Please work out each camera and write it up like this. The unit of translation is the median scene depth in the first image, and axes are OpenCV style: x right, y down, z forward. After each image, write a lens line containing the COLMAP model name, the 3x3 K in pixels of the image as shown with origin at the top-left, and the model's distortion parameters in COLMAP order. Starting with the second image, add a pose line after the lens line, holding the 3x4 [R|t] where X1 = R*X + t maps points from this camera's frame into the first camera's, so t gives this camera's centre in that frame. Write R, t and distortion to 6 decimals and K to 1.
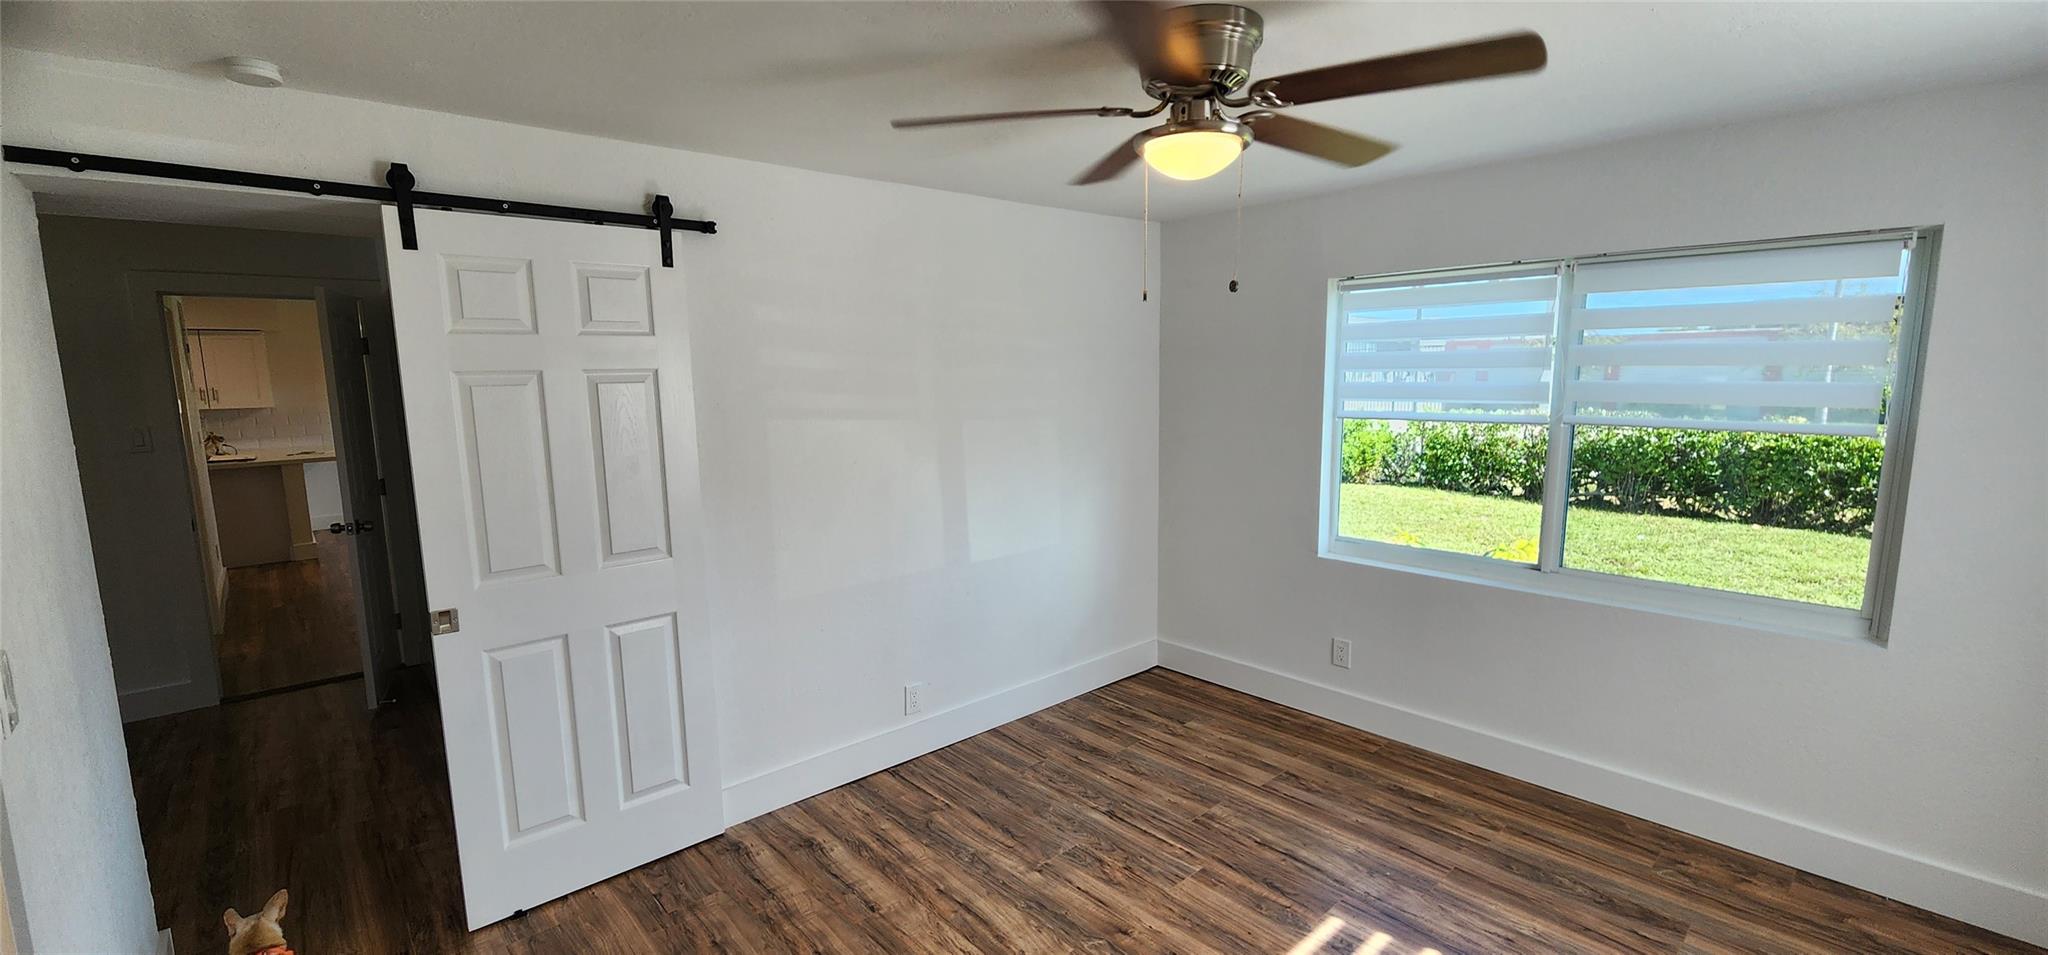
lens RADIAL K [[844.6, 0, 1021.8], [0, 844.6, 489.5], [0, 0, 1]] dist [0.000371, -0.000463]
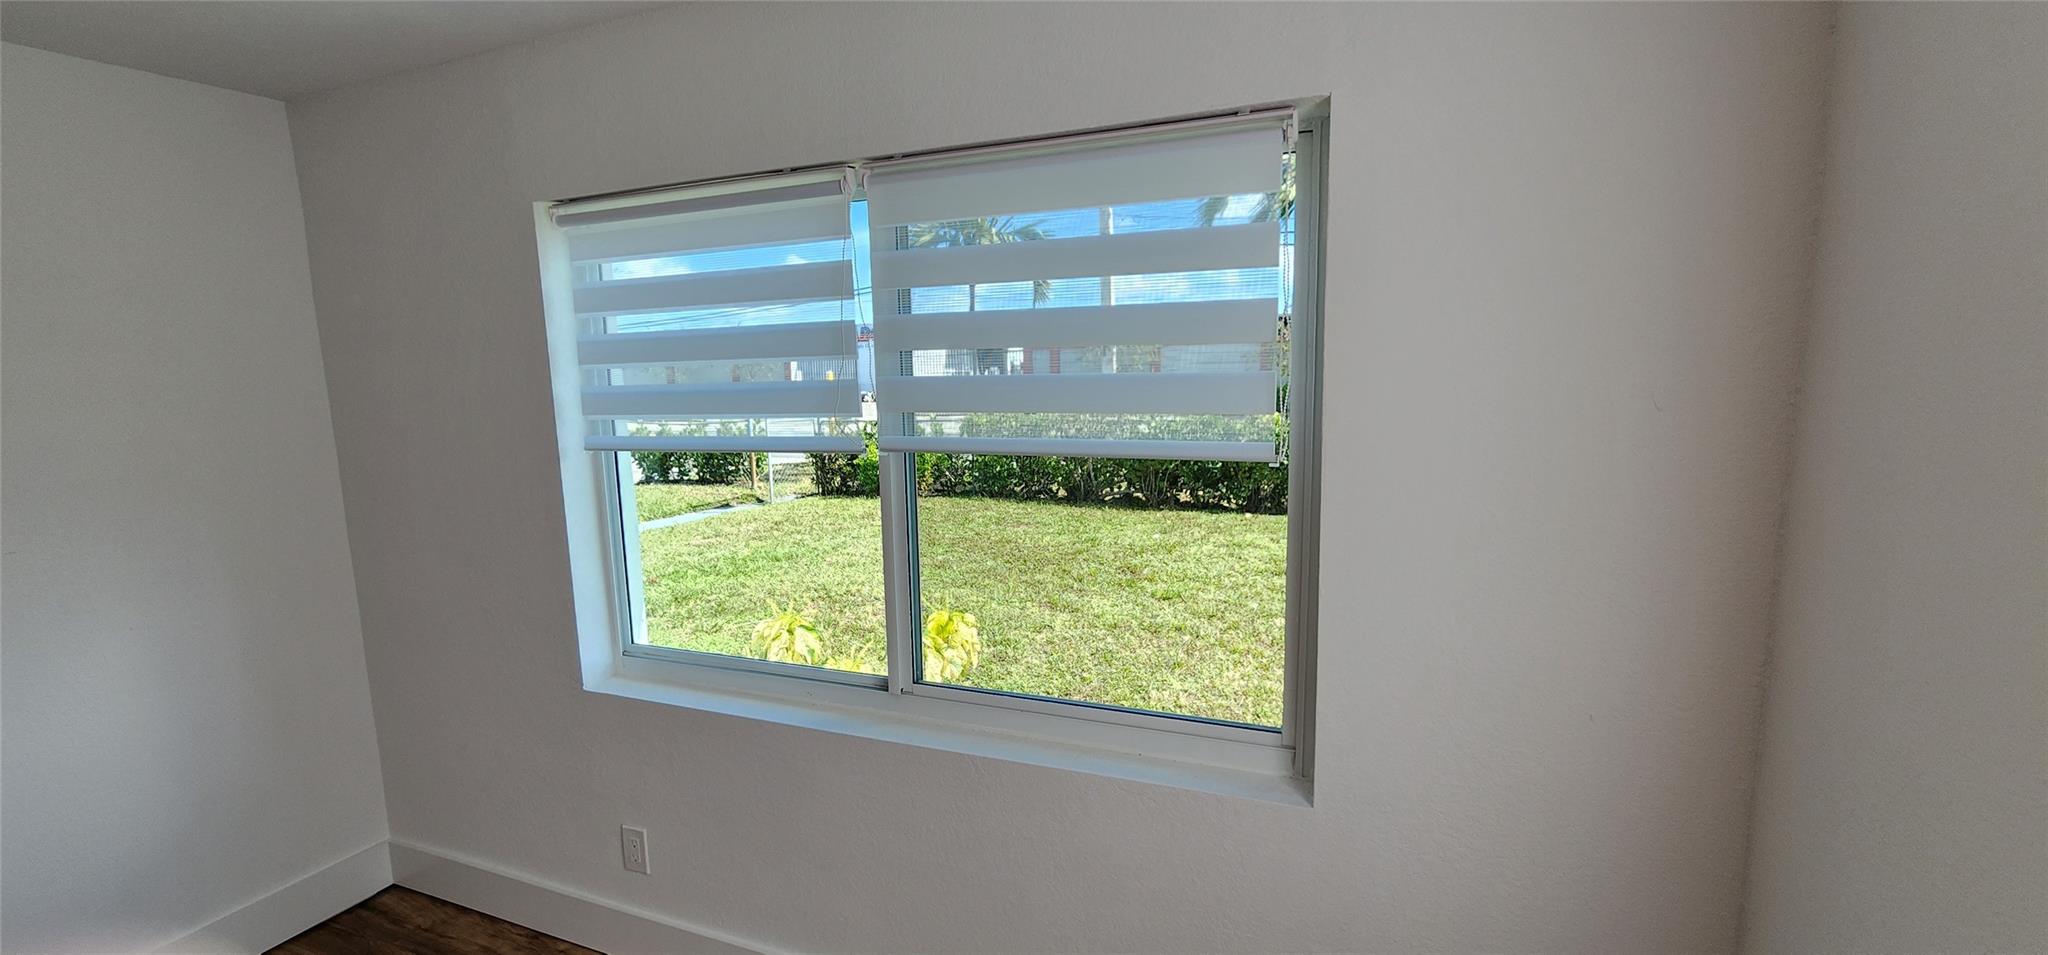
lens RADIAL K [[844.6, 0, 1021.8], [0, 844.6, 489.5], [0, 0, 1]] dist [0.000371, -0.000463]
pose [[0.906290, -0.069427, 0.416915, 0.463970], [0.073421, 0.997280, 0.006469, -0.045847], [-0.416230, 0.024748, 0.908923, 0.411113]]
